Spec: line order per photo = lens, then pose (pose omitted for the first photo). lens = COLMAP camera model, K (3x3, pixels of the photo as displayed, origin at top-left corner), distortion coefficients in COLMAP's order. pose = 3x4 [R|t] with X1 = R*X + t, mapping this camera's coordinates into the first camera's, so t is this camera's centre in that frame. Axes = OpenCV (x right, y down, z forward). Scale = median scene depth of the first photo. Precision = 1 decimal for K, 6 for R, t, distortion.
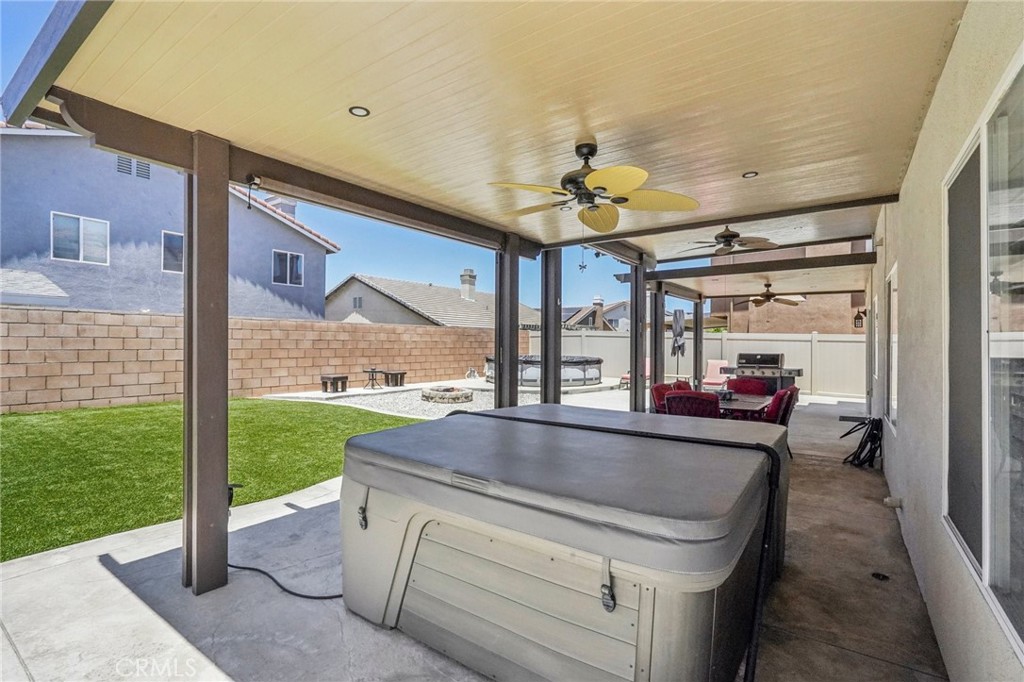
lens RADIAL K [[488.1, 0, 512.4], [0, 488.1, 338.4], [0, 0, 1]] dist [-0.038385, 0.016702]
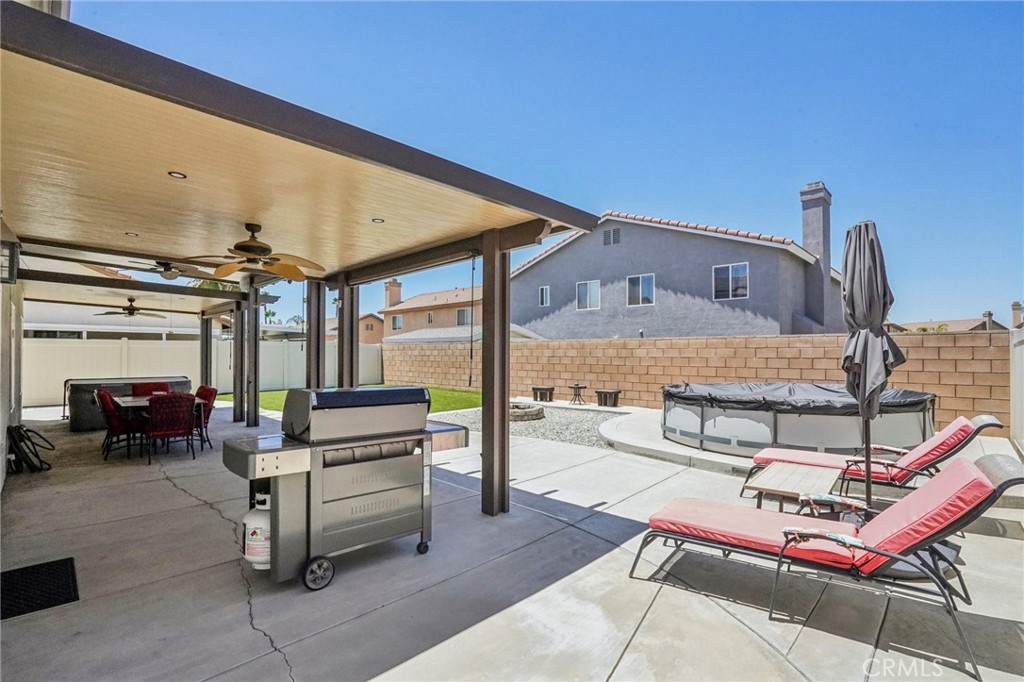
lens RADIAL K [[488.1, 0, 533.1], [0, 488.1, 335.1], [0, 0, 1]] dist [-0.038385, 0.016702]
pose [[-0.131313, -0.051803, -0.989987, 0.703927], [-0.000055, 0.998634, -0.052249, 0.012143], [0.991341, -0.006806, -0.131136, 0.995936]]
